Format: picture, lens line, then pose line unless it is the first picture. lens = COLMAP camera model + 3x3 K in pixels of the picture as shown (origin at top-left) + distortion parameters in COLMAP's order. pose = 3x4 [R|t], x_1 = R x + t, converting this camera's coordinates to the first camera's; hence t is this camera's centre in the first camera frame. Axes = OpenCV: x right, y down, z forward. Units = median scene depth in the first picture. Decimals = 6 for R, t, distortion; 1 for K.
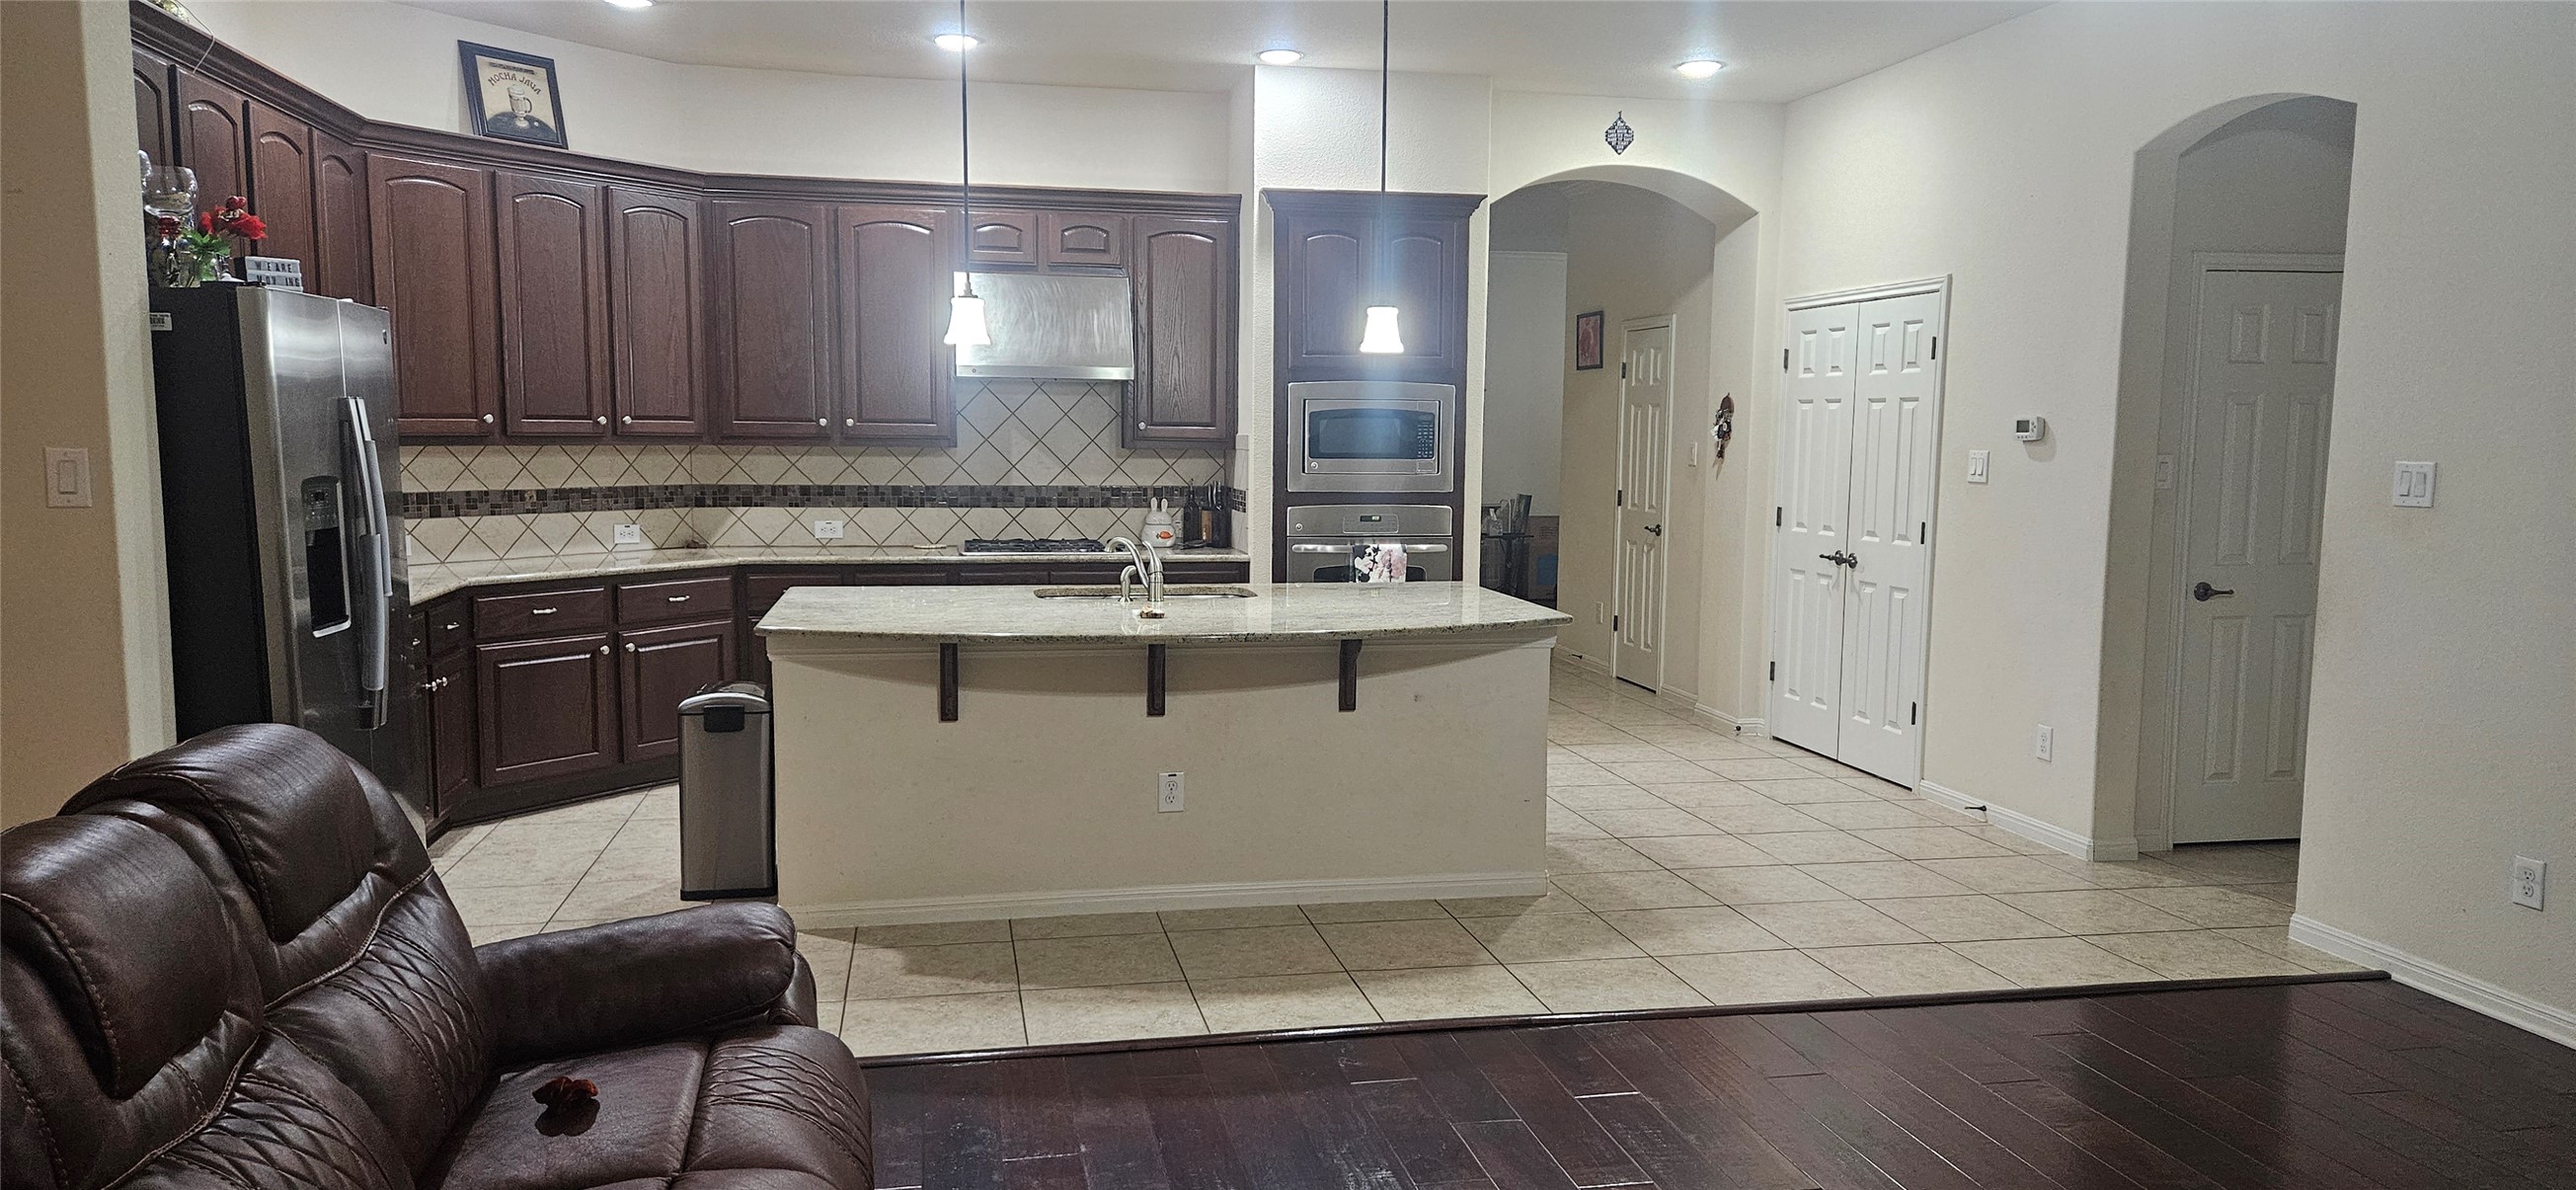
lens RADIAL K [[1716.1, 0, 1283.5], [0, 1716.1, 597.3], [0, 0, 1]] dist [0.067861, -0.043393]
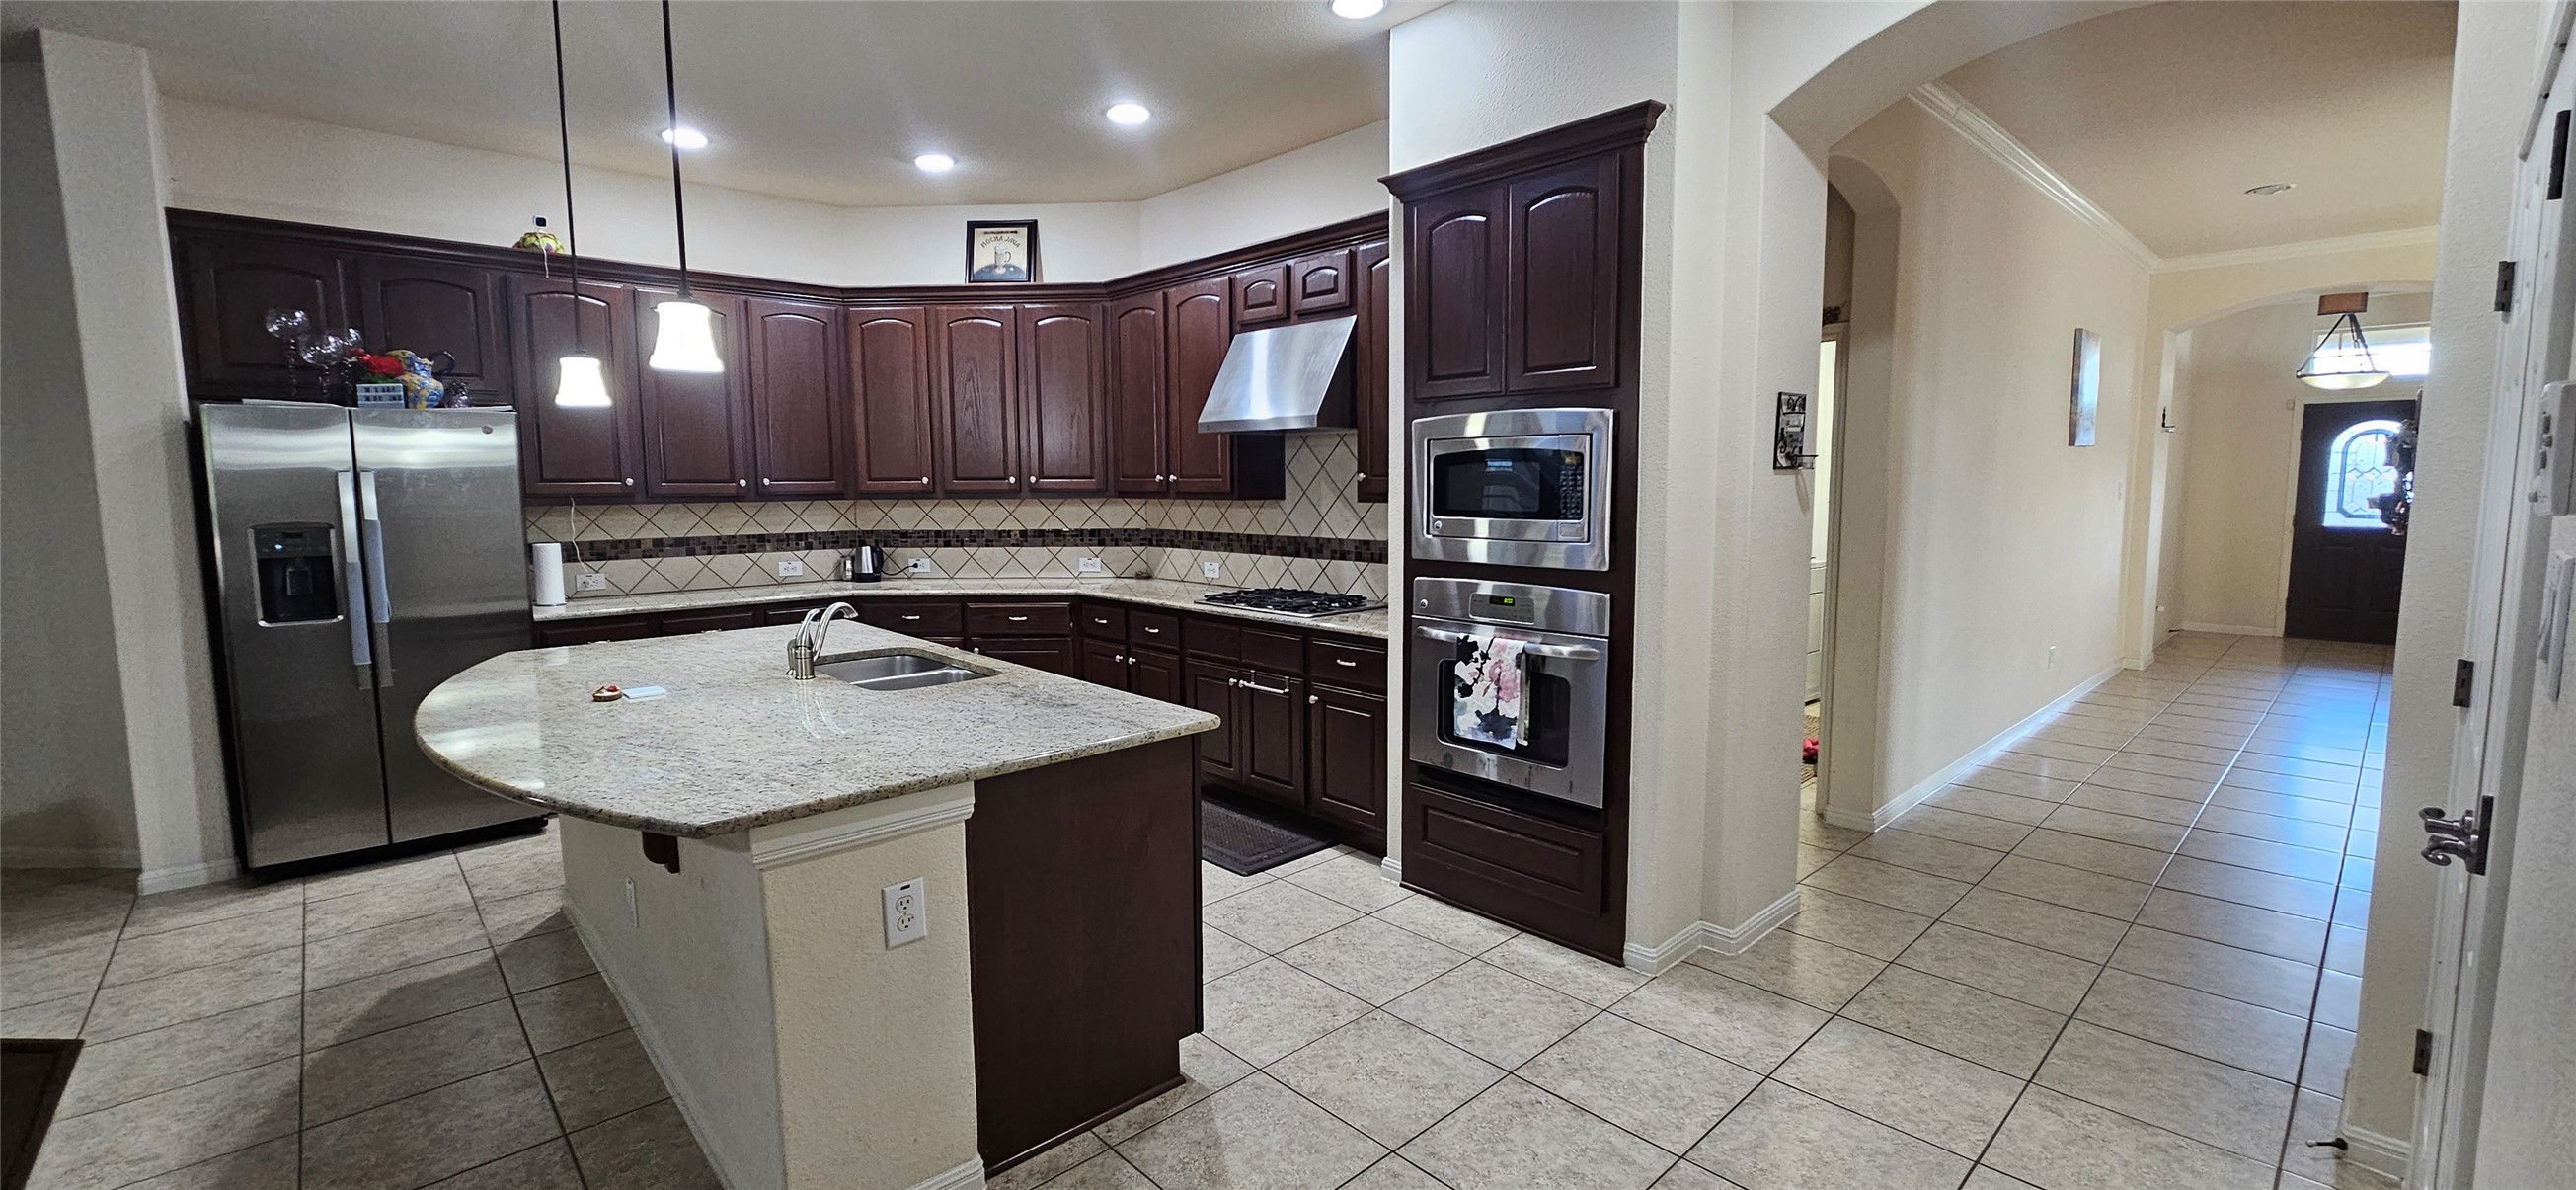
lens RADIAL K [[1039.1, 0, 1272.2], [0, 1039.1, 586.6], [0, 0, 1]] dist [0.001328, 0.000413]
pose [[0.516117, 0.076066, -0.853134, 0.406847], [-0.073485, 0.996309, 0.044376, -0.069908], [0.853360, 0.039789, 0.519801, 0.750036]]
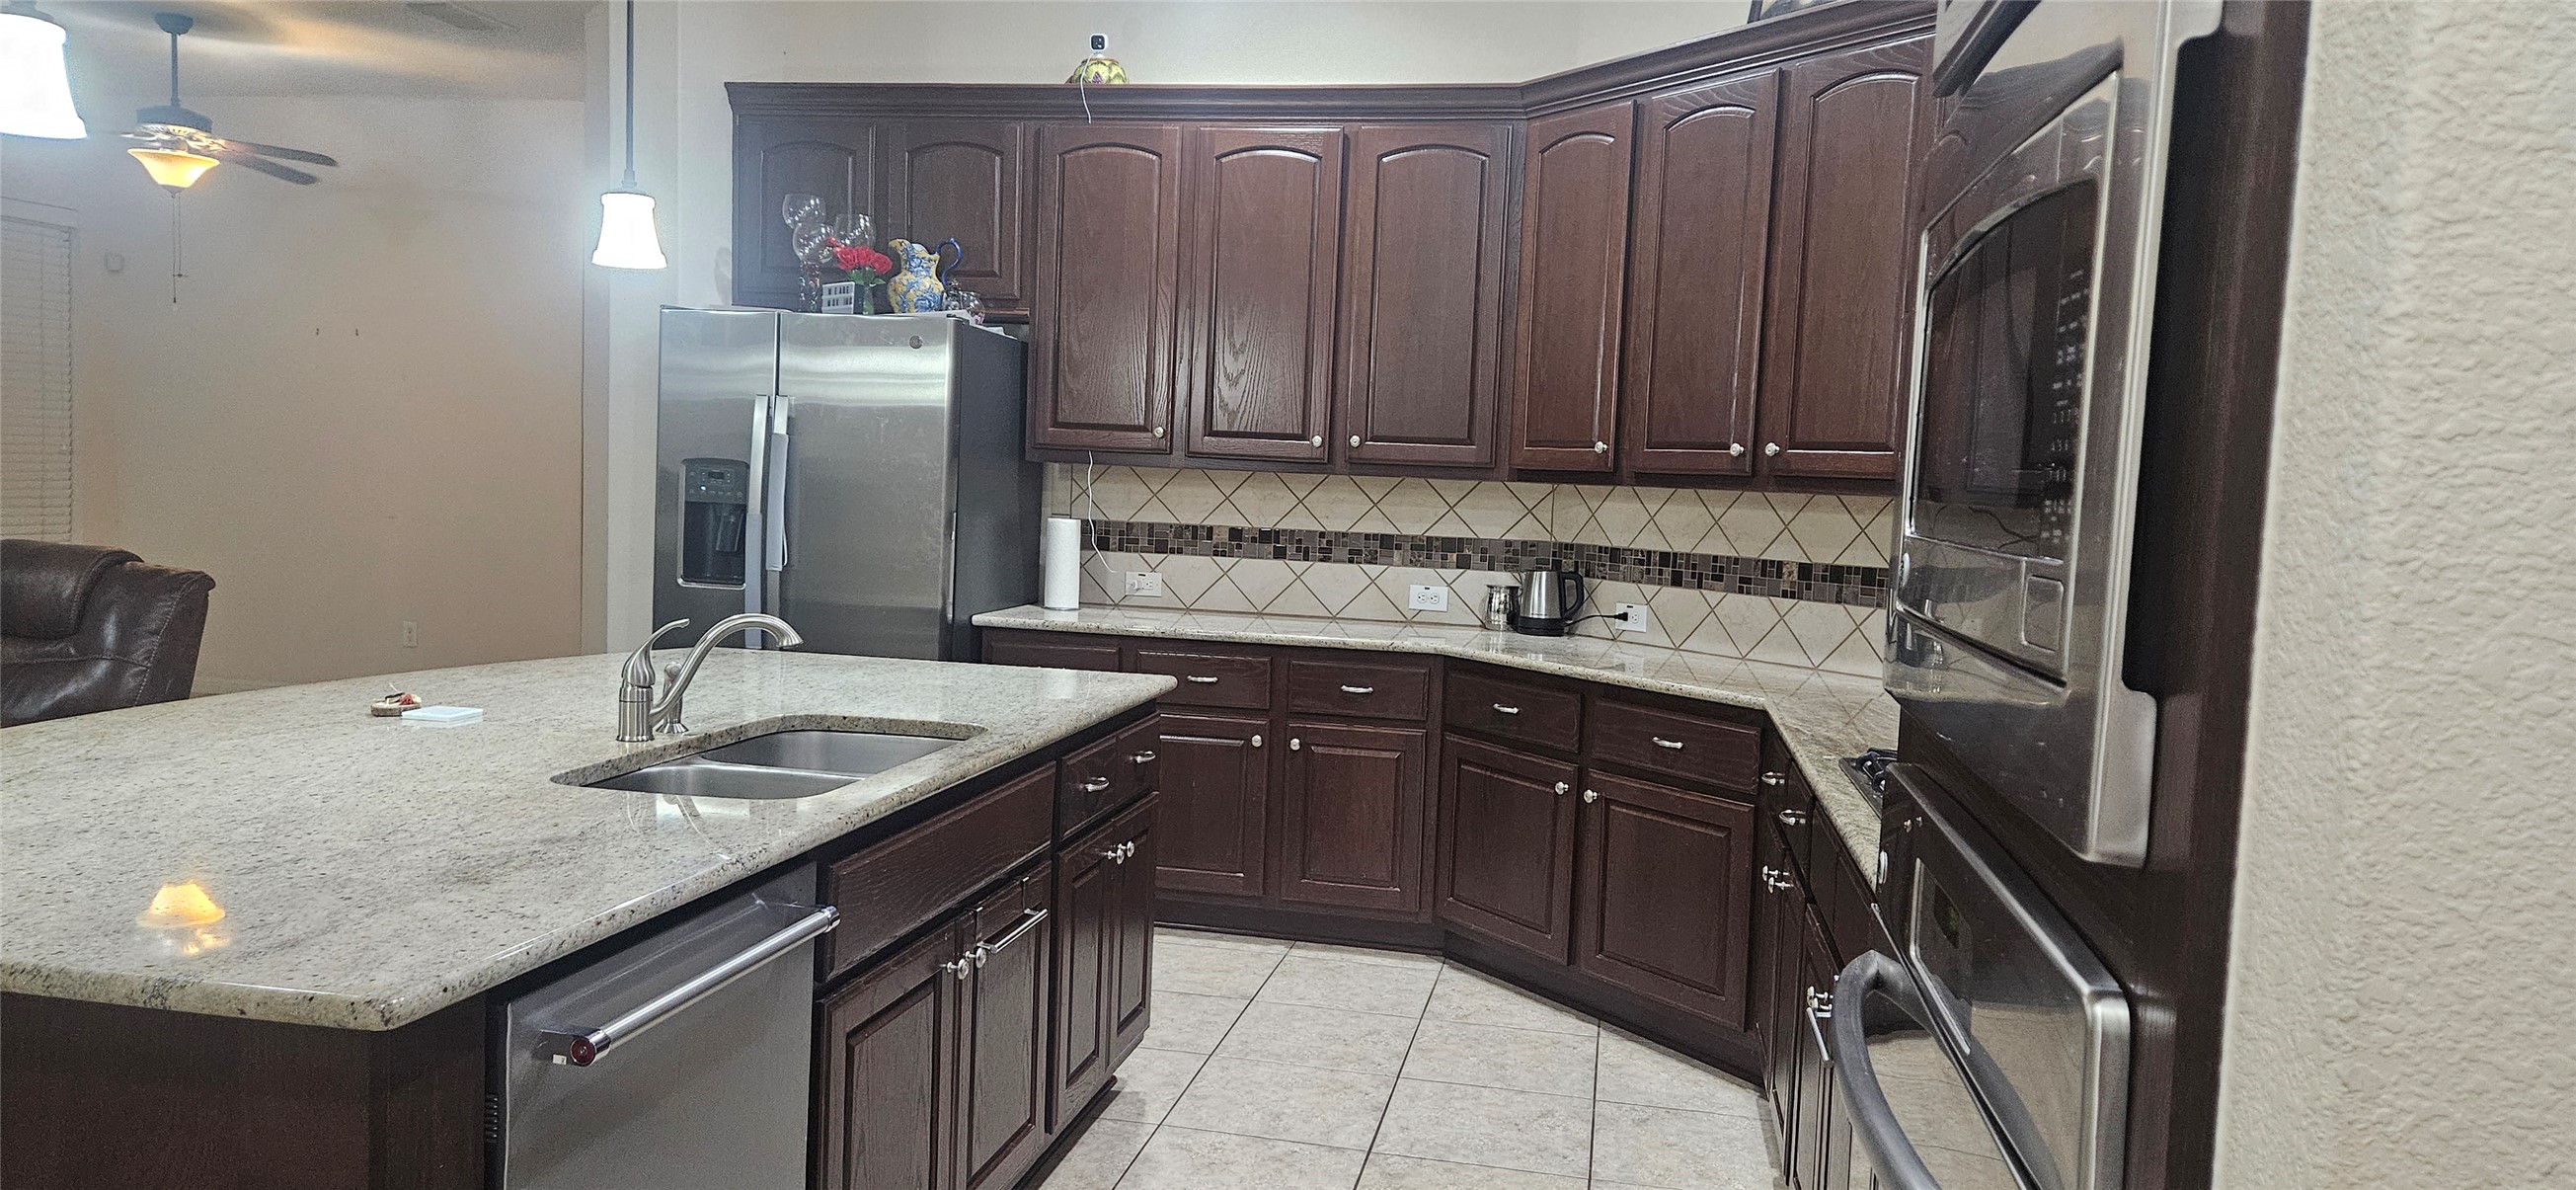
lens RADIAL K [[1716.1, 0, 1285.7], [0, 1716.1, 606.2], [0, 0, 1]] dist [0.067861, -0.043393]
pose [[-0.388748, 0.046912, -0.920149, 0.242385], [-0.136609, 0.984729, 0.107919, -0.090888], [0.911160, 0.167654, -0.376402, 1.088597]]
